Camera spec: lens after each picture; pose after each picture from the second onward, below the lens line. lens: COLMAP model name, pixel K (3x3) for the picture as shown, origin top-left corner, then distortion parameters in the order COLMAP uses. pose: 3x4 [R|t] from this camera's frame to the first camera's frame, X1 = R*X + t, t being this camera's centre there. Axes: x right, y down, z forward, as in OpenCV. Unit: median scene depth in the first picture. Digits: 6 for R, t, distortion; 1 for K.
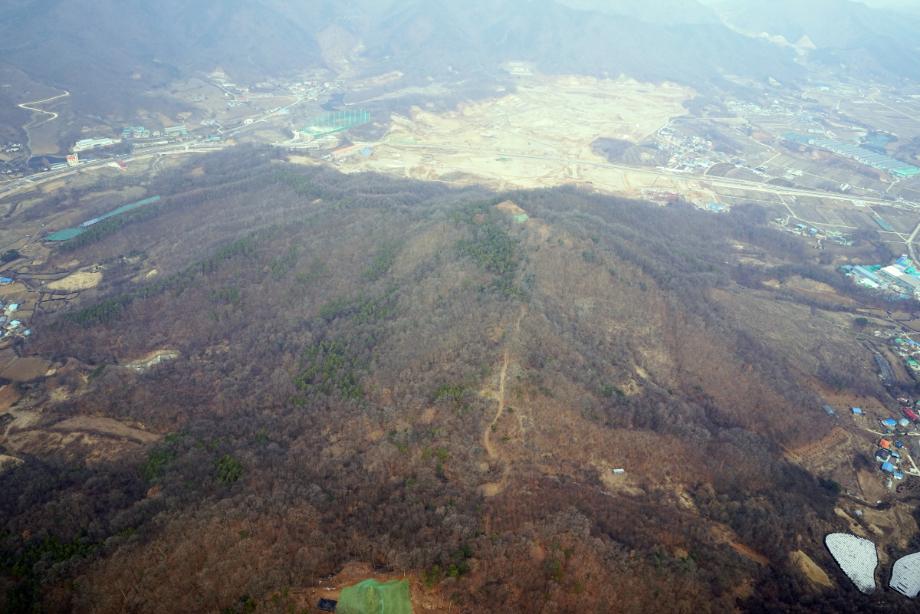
lens RADIAL K [[698.8, 0, 456.0], [0, 698.8, 307.5], [0, 0, 1]] dist [-0.023842, 0.011325]
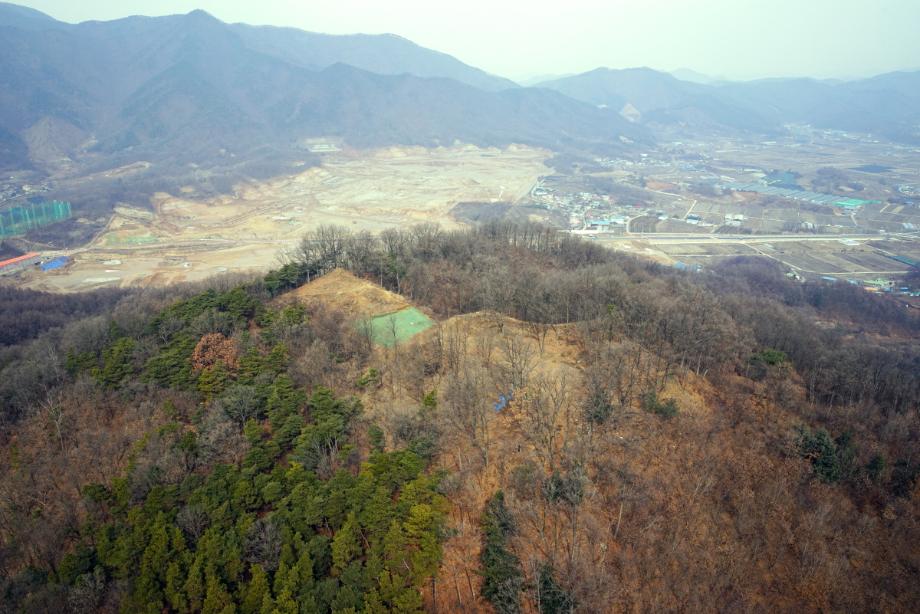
lens RADIAL K [[702.8, 0, 454.7], [0, 702.8, 306.1], [0, 0, 1]] dist [-0.050033, 0.004700]
pose [[0.958821, -0.145017, 0.244199, 0.028608], [0.186777, 0.969693, -0.157508, -0.050461], [-0.213956, 0.196633, 0.956848, 0.414772]]
